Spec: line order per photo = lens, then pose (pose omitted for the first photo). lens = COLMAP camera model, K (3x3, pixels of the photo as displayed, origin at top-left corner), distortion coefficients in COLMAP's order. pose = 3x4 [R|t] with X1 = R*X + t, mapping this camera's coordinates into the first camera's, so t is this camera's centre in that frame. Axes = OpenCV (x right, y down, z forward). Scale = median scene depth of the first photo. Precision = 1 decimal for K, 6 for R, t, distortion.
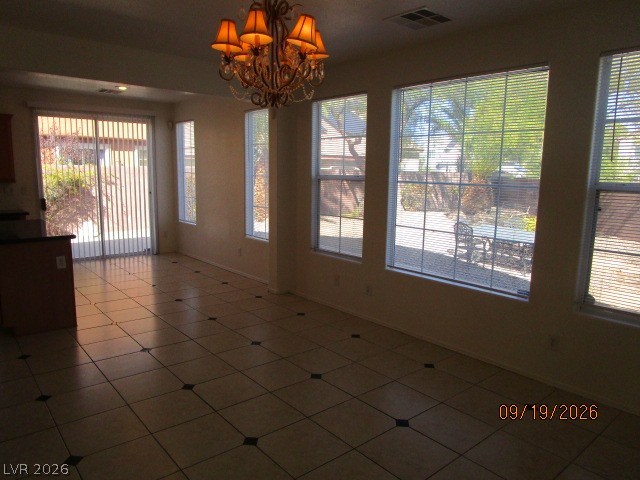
lens RADIAL K [[456.0, 0, 322.8], [0, 456.0, 238.5], [0, 0, 1]] dist [-0.030442, 0.010667]
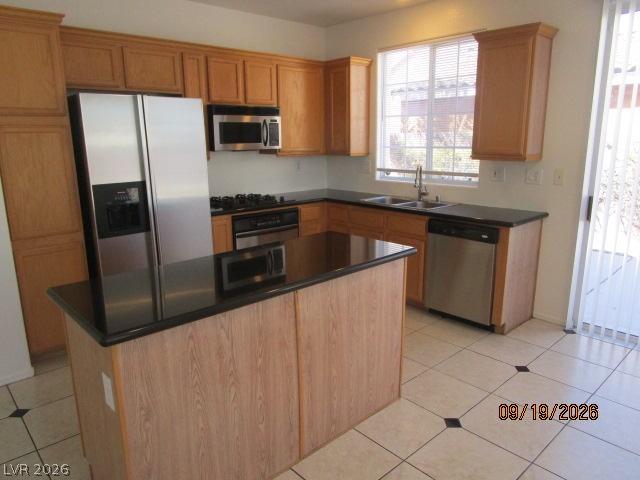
lens RADIAL K [[456.0, 0, 318.9], [0, 456.0, 238.0], [0, 0, 1]] dist [-0.030442, 0.010667]
pose [[0.037594, 0.195220, -0.980039, -0.130361], [-0.143005, 0.971689, 0.188071, -0.081568], [0.989008, 0.133080, 0.064447, 0.593727]]
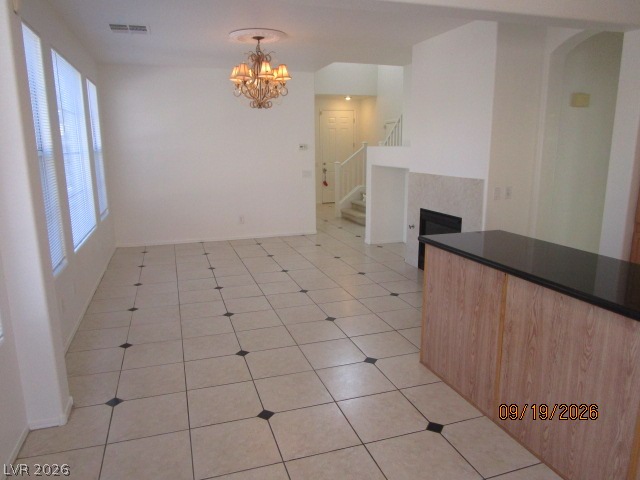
lens RADIAL K [[456.0, 0, 317.9], [0, 456.0, 243.0], [0, 0, 1]] dist [-0.030442, 0.010667]
pose [[-0.924199, -0.093640, 0.370254, -0.352588], [0.046576, 0.934604, 0.352628, -0.131181], [-0.379061, 0.343143, -0.859398, 0.881156]]
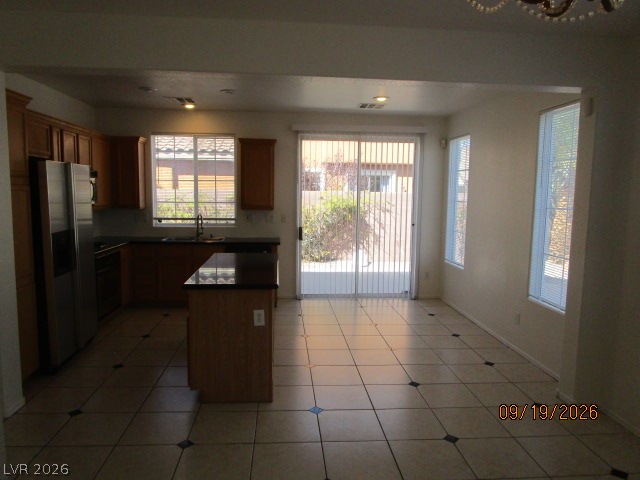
lens RADIAL K [[456.0, 0, 320.1], [0, 456.0, 242.2], [0, 0, 1]] dist [-0.030442, 0.010667]
pose [[0.807444, 0.061900, -0.586687, -0.024567], [-0.089979, 0.995767, -0.018775, -0.037354], [0.583041, 0.067950, 0.809596, 0.222616]]
